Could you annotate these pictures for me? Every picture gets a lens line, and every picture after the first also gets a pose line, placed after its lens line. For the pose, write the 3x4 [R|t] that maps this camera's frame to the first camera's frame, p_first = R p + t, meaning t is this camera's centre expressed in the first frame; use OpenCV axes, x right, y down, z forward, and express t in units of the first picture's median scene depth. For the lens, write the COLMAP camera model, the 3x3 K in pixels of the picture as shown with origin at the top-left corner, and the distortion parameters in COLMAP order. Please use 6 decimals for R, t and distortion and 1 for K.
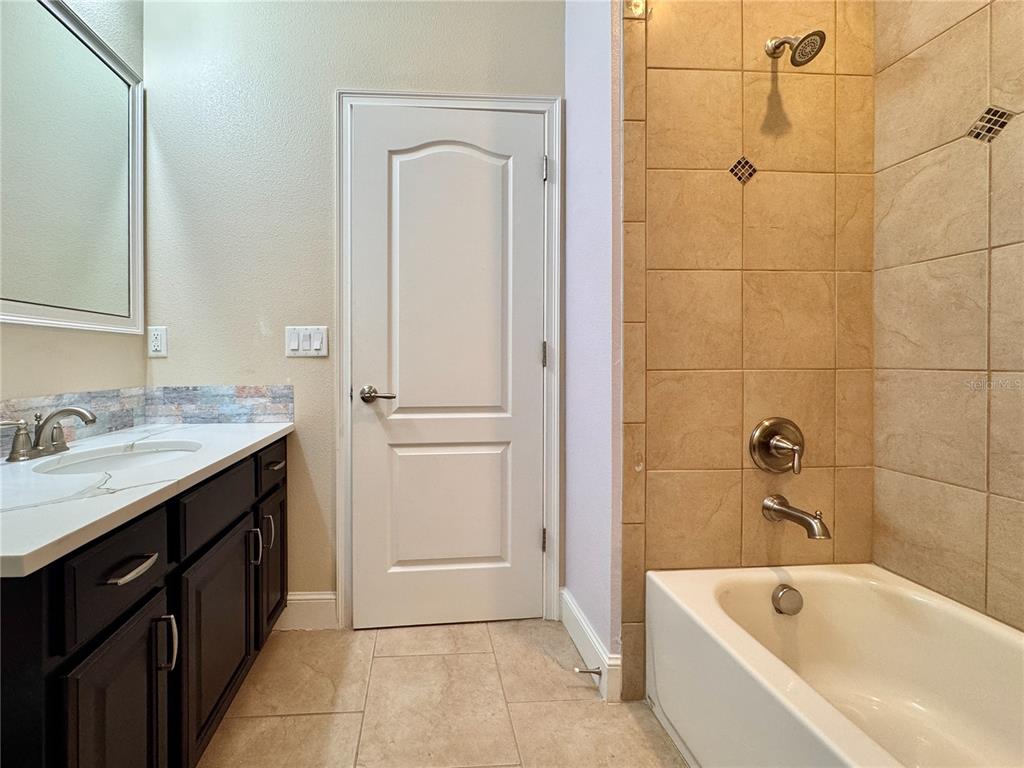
lens RADIAL K [[434.4, 0, 403.8], [0, 434.4, 361.5], [0, 0, 1]] dist [-0.002129, 0.000554]
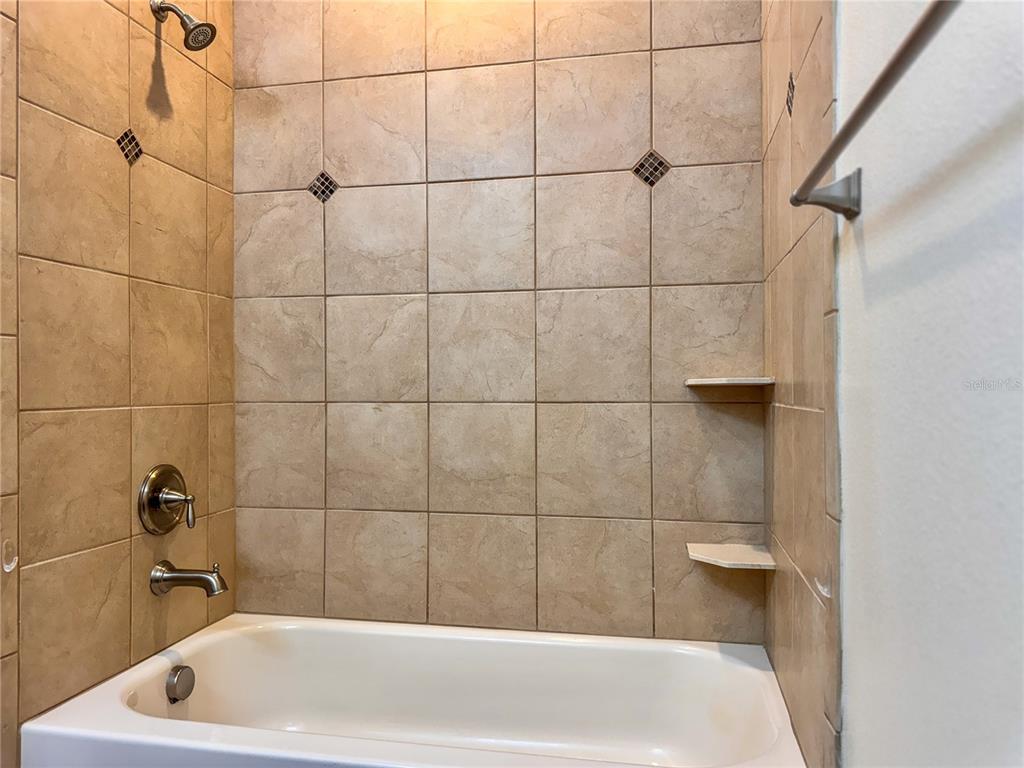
lens RADIAL K [[729.2, 0, 508.9], [0, 729.2, 387.4], [0, 0, 1]] dist [0.008600, -0.012603]
pose [[0.263002, 0.003479, 0.964789, -0.285590], [0.009268, 0.999938, -0.006132, -0.001044], [-0.964751, 0.010554, 0.262953, 0.019526]]
